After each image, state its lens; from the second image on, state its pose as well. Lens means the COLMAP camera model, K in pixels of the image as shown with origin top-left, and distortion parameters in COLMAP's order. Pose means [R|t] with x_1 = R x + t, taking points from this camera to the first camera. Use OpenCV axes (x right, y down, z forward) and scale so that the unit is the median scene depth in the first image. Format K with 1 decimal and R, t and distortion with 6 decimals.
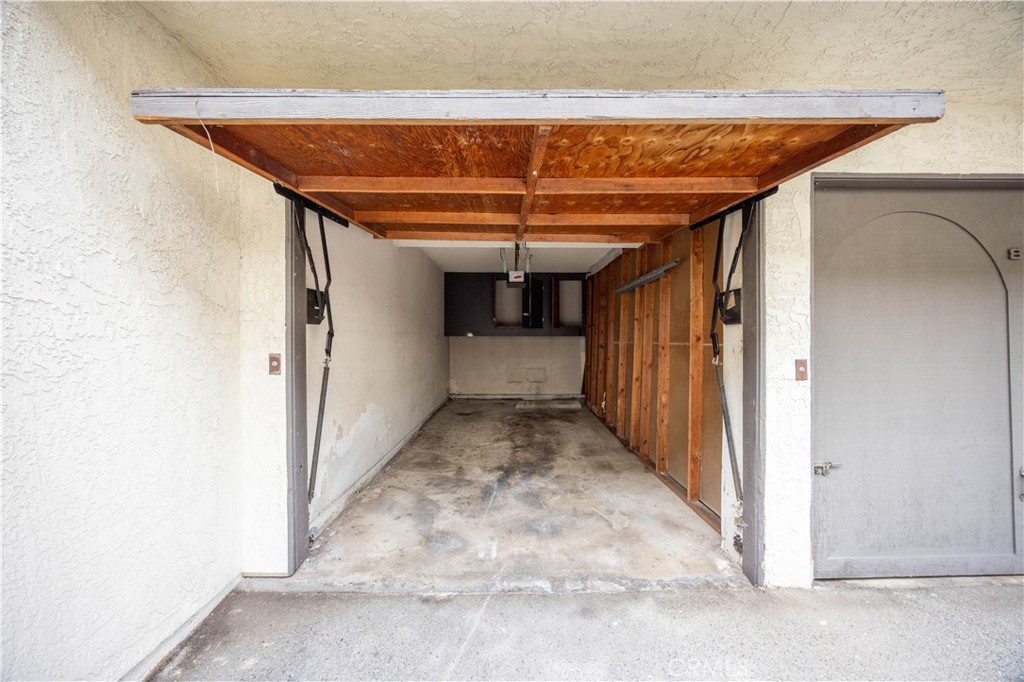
lens RADIAL K [[389.8, 0, 511.1], [0, 389.8, 341.8], [0, 0, 1]] dist [0.001310, -0.000421]
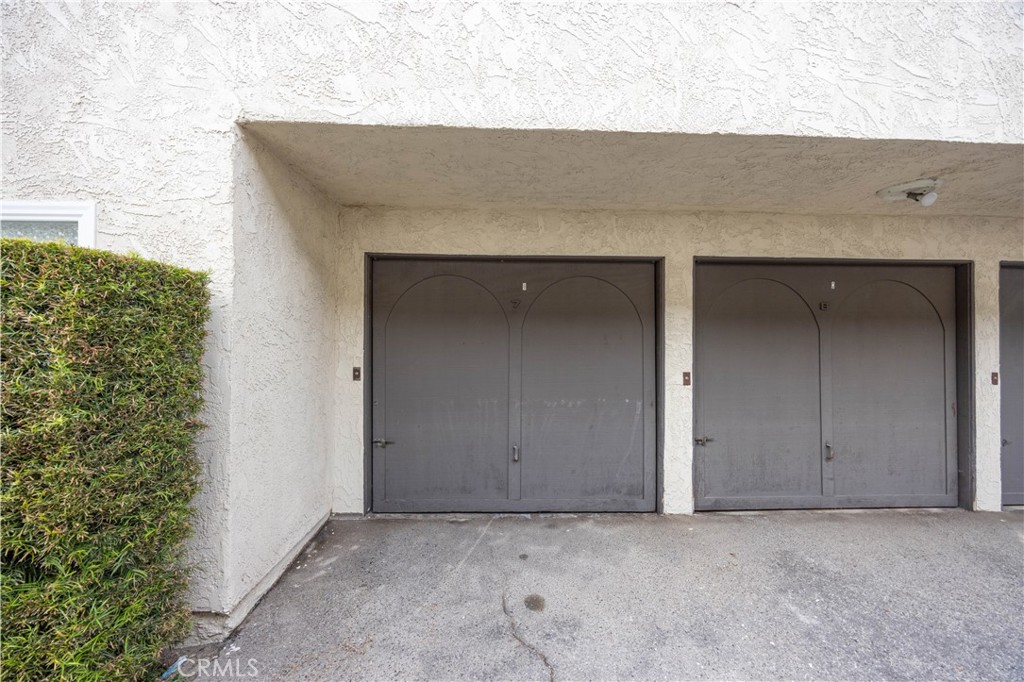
lens RADIAL K [[389.8, 0, 511.7], [0, 389.8, 340.2], [0, 0, 1]] dist [0.001310, -0.000421]
pose [[0.999583, 0.006698, 0.028085, -0.023179], [-0.006111, 0.999762, -0.020927, -0.049274], [-0.028219, 0.020747, 0.999386, -0.592391]]
